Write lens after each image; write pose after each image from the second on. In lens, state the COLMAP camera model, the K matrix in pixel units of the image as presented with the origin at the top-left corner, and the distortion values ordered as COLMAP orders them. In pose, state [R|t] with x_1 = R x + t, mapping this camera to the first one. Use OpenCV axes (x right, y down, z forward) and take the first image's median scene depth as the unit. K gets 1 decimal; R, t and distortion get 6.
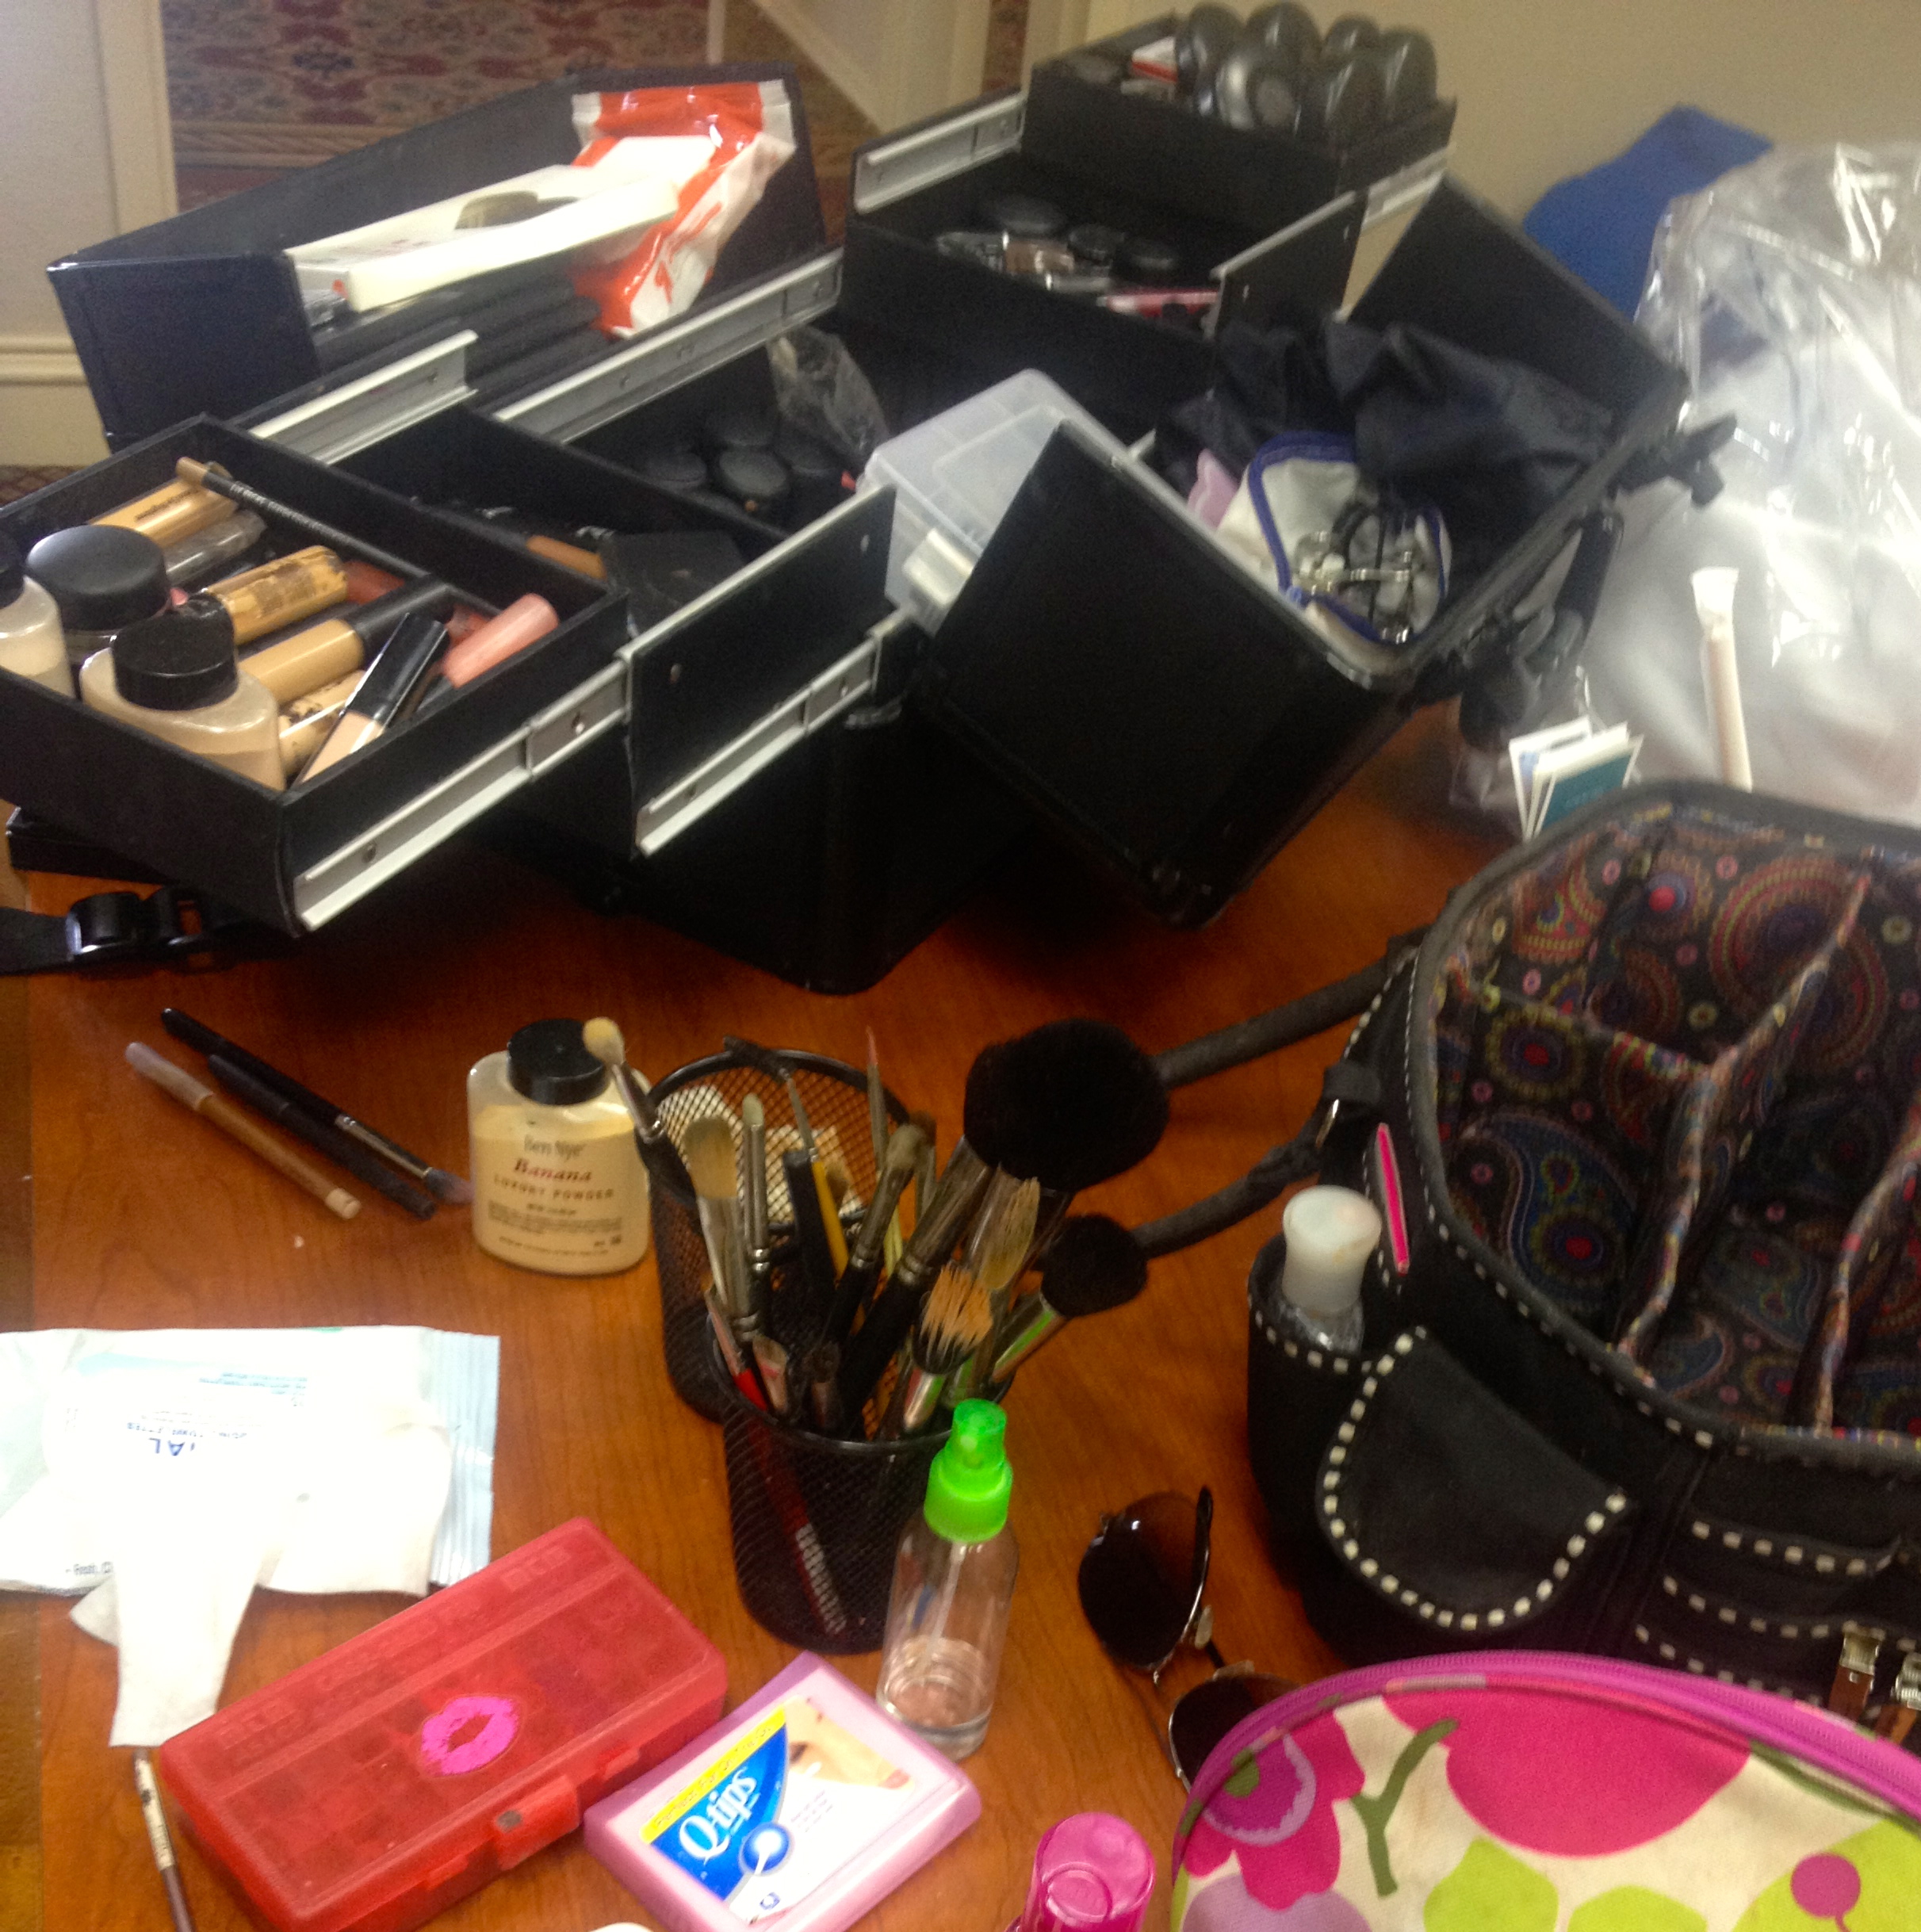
lens RADIAL K [[3361.4, 0, 961.8], [0, 3361.4, 965.5], [0, 0, 1]] dist [-0.055873, 0.000000]
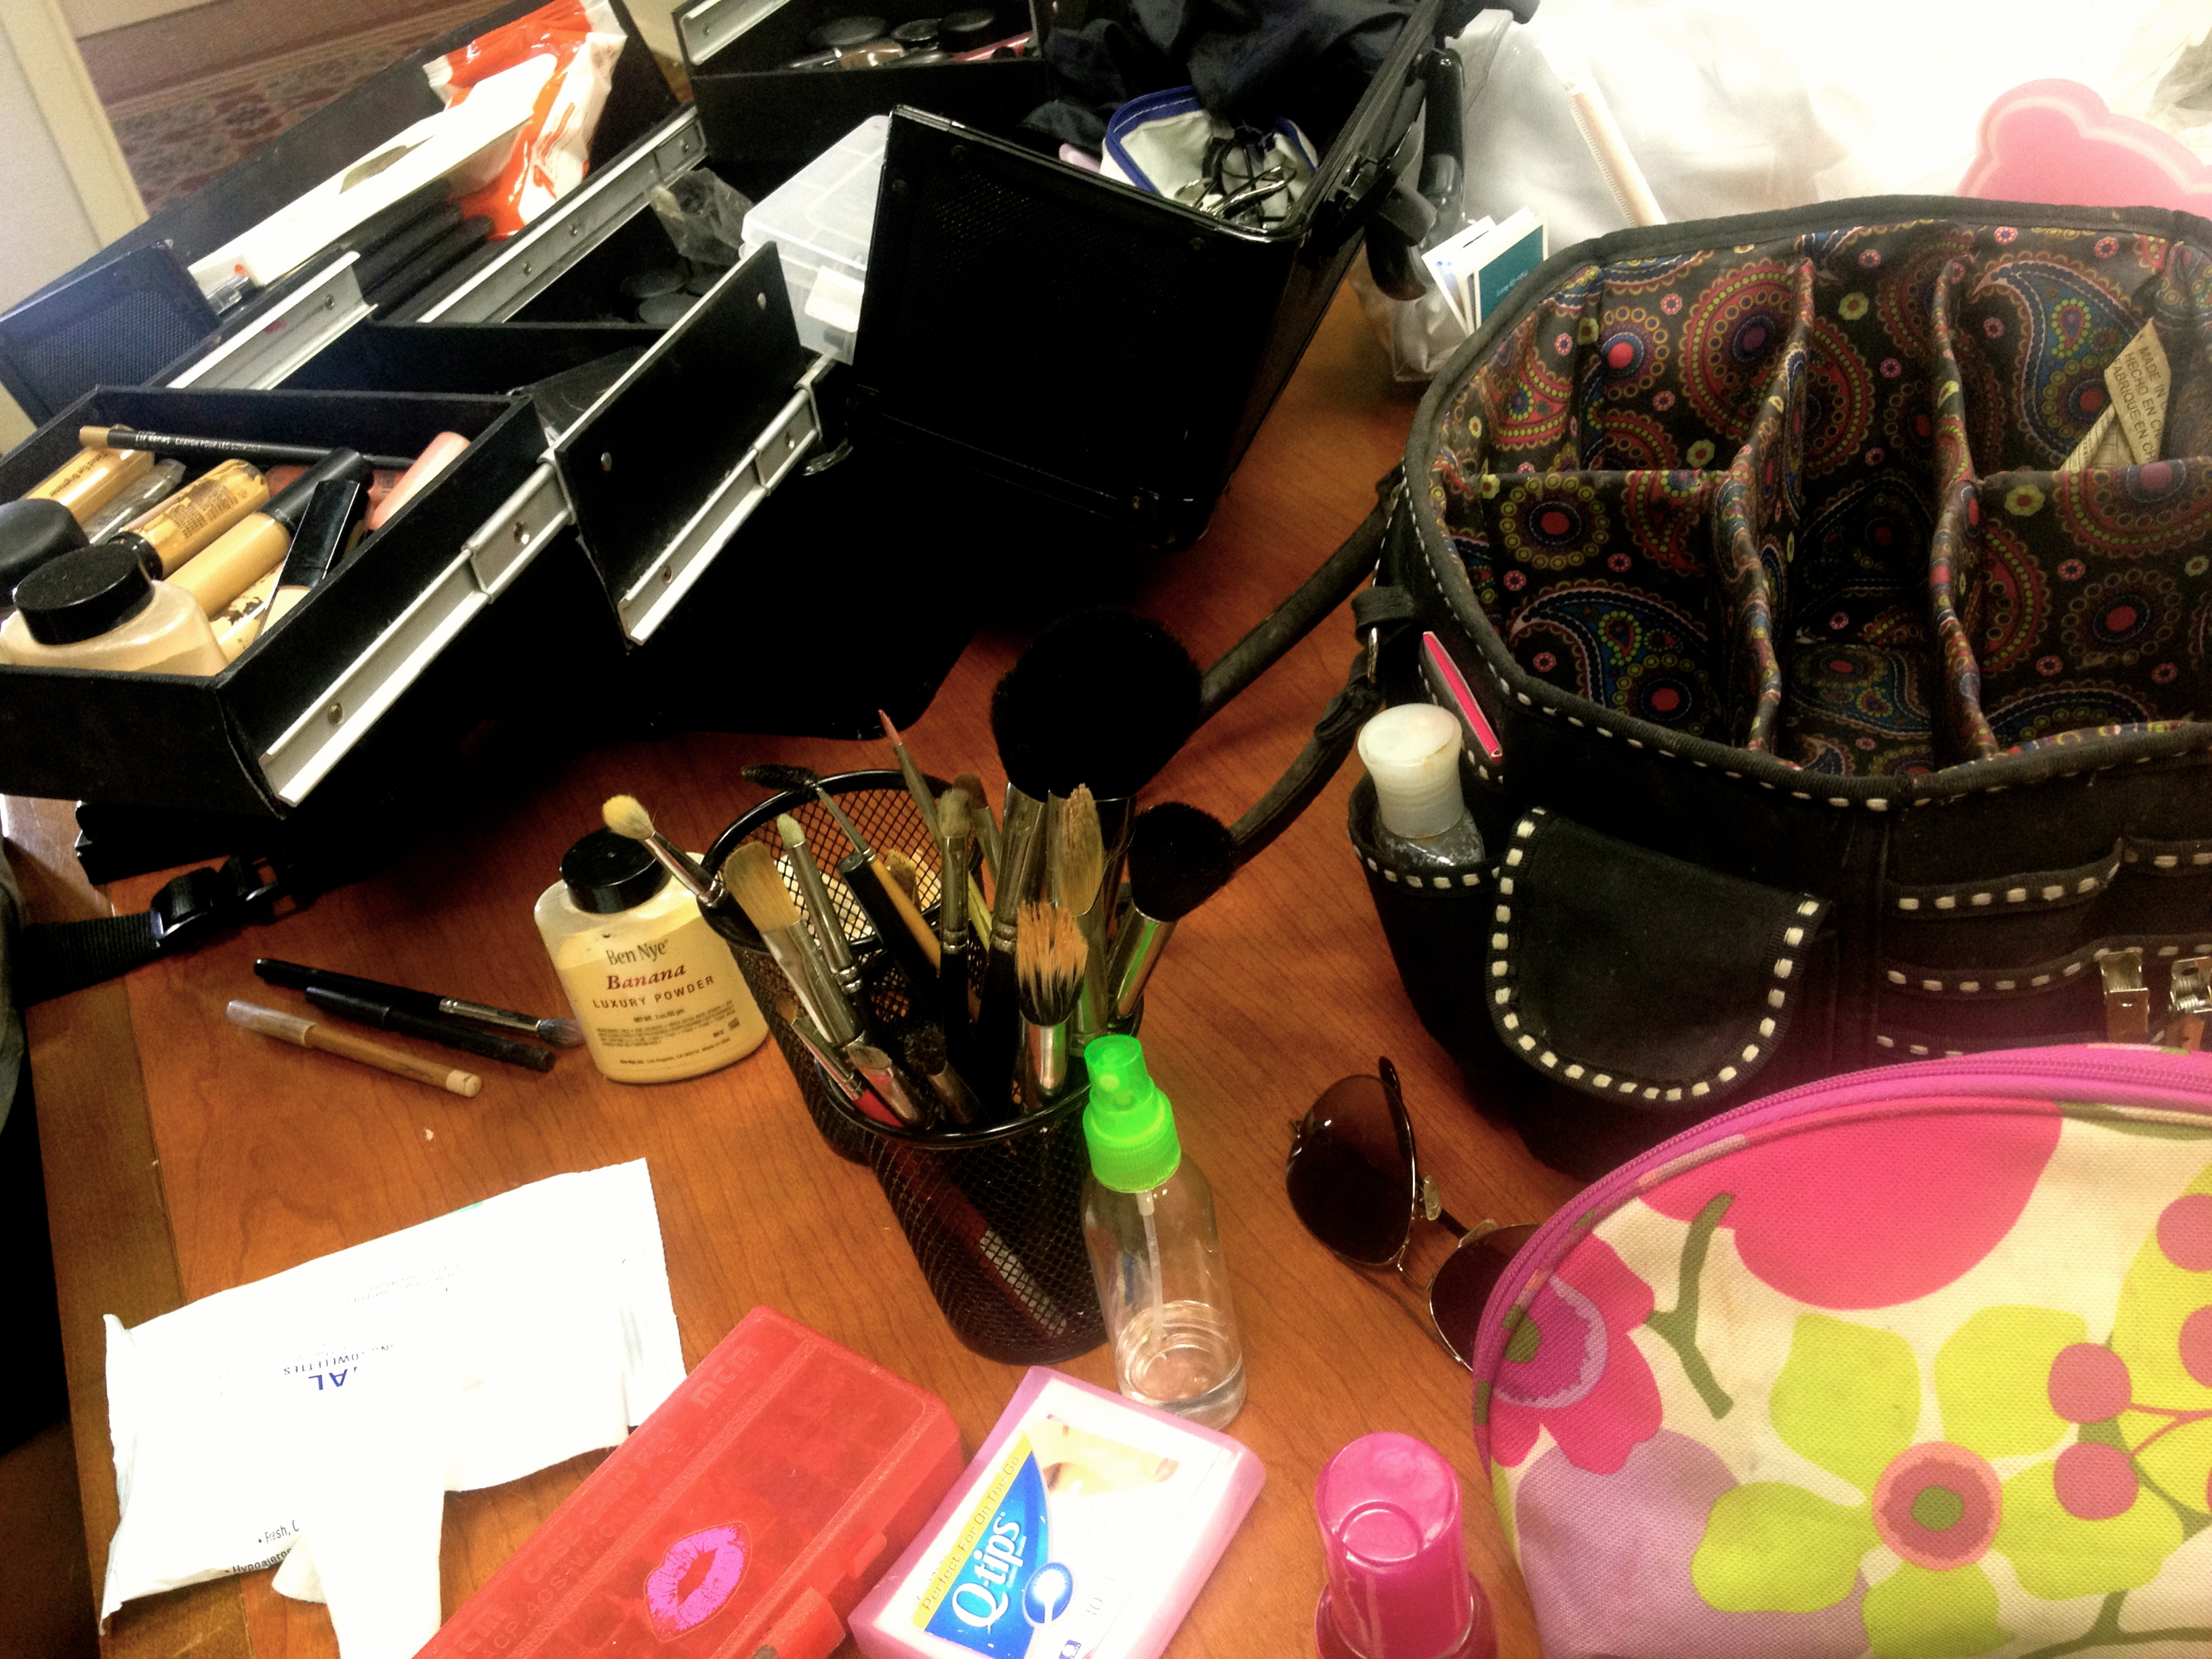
lens RADIAL K [[2246.7, 0, 1120.0], [0, 2246.7, 706.9], [0, 0, 1]] dist [-0.032412, 0.000000]
pose [[0.943011, -0.332742, -0.003484, 0.037753], [0.331059, 0.939196, -0.091168, 0.095445], [0.033607, 0.084819, 0.995829, 0.359547]]
